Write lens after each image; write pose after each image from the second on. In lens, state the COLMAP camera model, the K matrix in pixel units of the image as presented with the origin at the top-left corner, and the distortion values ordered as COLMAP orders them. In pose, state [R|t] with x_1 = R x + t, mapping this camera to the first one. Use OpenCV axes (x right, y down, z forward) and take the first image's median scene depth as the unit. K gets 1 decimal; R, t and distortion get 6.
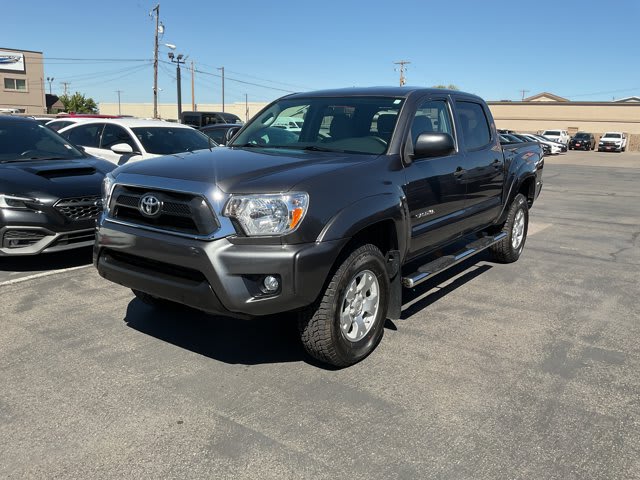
lens RADIAL K [[532.2, 0, 320.7], [0, 532.2, 242.5], [0, 0, 1]] dist [0.042831, -0.076401]
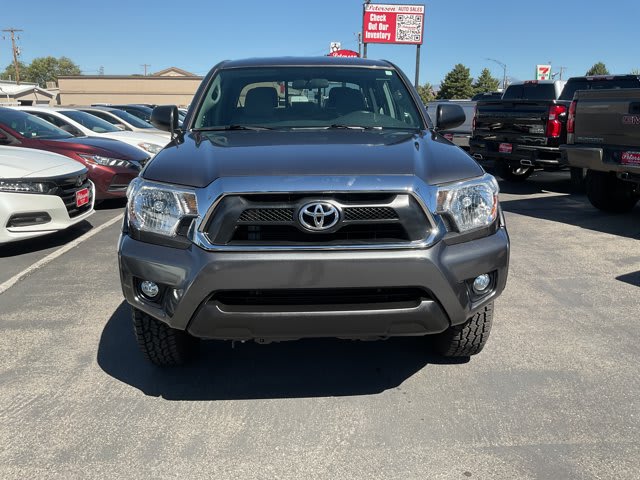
lens RADIAL K [[532.2, 0, 318.3], [0, 532.2, 242.0], [0, 0, 1]] dist [0.042831, -0.076401]
pose [[0.783285, -0.178493, 0.595487, -0.688713], [0.152639, 0.983791, 0.094107, -0.094099], [-0.602632, 0.017182, 0.797834, 0.392714]]
